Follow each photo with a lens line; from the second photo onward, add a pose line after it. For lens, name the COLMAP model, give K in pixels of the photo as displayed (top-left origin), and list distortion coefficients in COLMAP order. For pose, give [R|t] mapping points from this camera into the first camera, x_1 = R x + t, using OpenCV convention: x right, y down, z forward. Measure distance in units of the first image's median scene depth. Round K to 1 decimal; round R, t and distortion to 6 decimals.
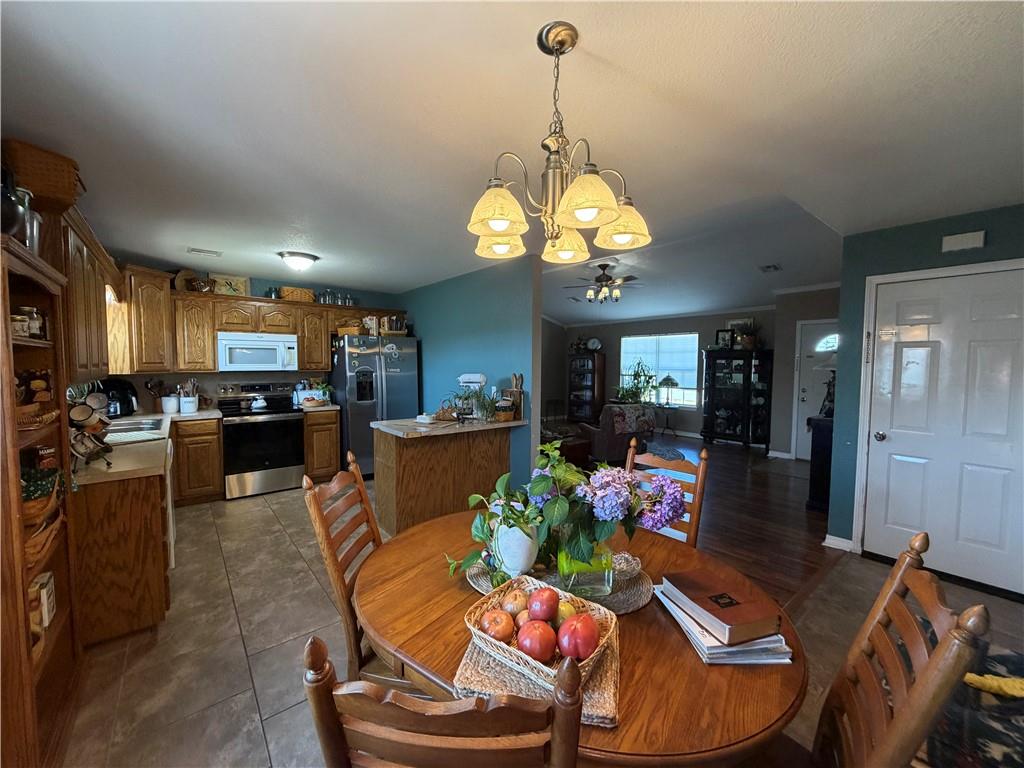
lens RADIAL K [[408.3, 0, 509.2], [0, 408.3, 383.6], [0, 0, 1]] dist [-0.001033, 0.000837]
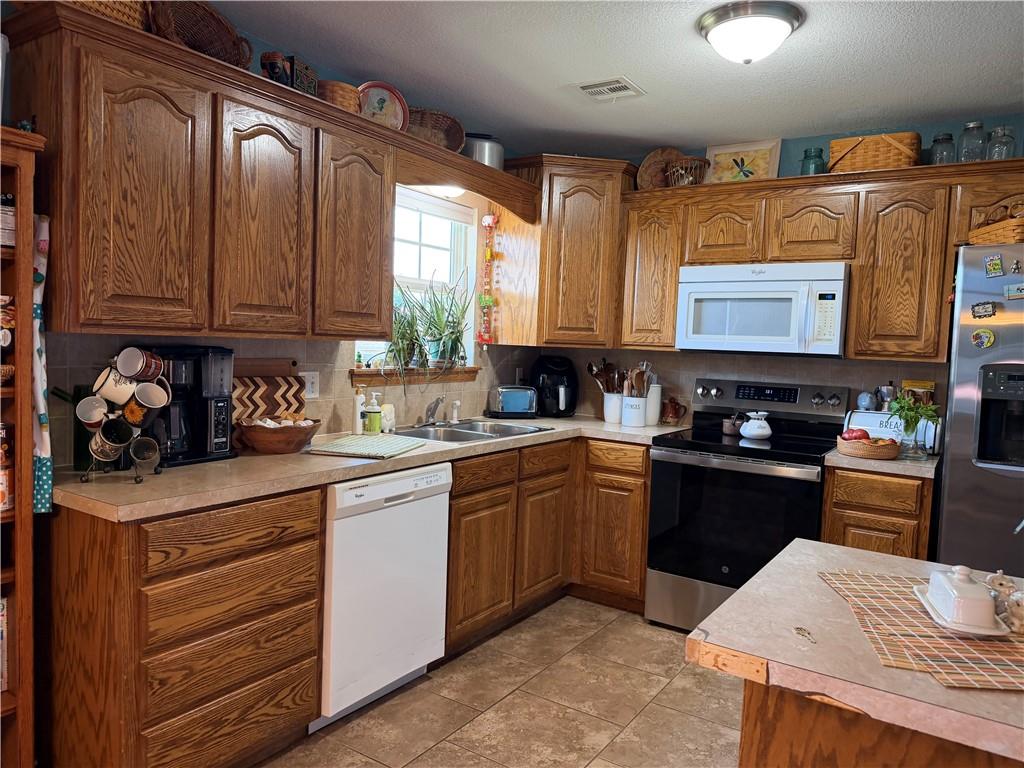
lens RADIAL K [[719.8, 0, 510.9], [0, 719.8, 386.0], [0, 0, 1]] dist [0.080555, -0.096502]
pose [[0.298658, 0.068905, -0.951869, 0.039481], [-0.088507, 0.995092, 0.044264, -0.006950], [0.950247, 0.071028, 0.303291, 0.528892]]
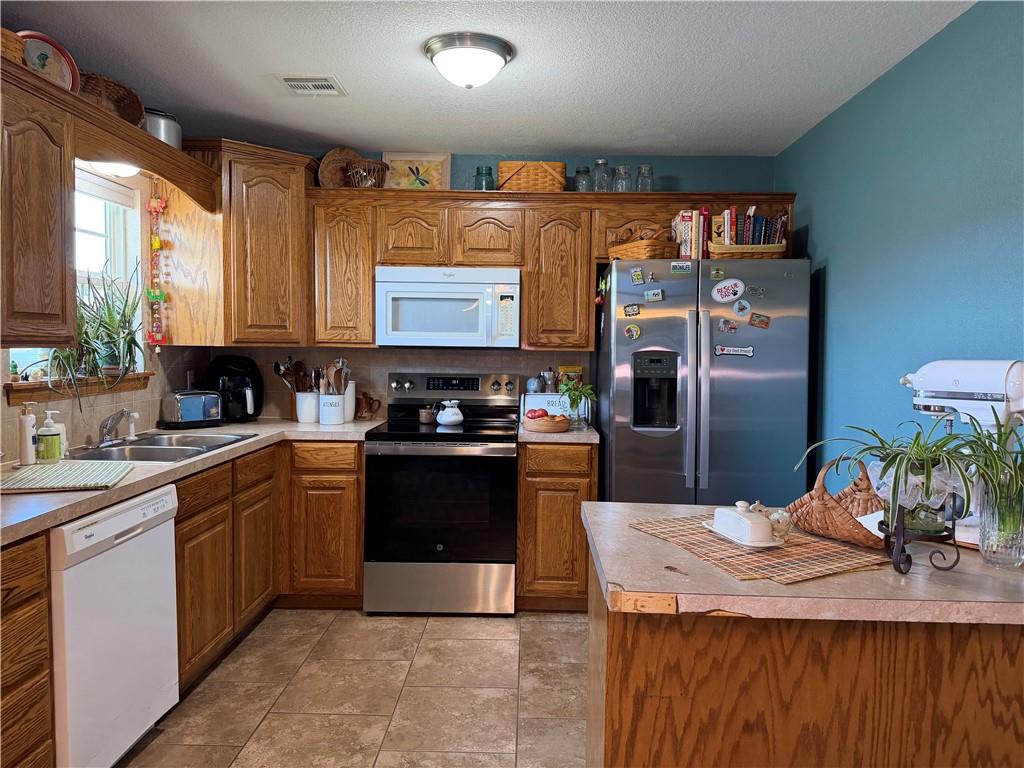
lens RADIAL K [[719.8, 0, 515.6], [0, 719.8, 377.5], [0, 0, 1]] dist [0.080555, -0.096502]
pose [[0.761539, 0.037570, -0.647029, -0.012345], [-0.044705, 0.998986, 0.005389, -0.003663], [0.646575, 0.024821, 0.762446, 0.417366]]
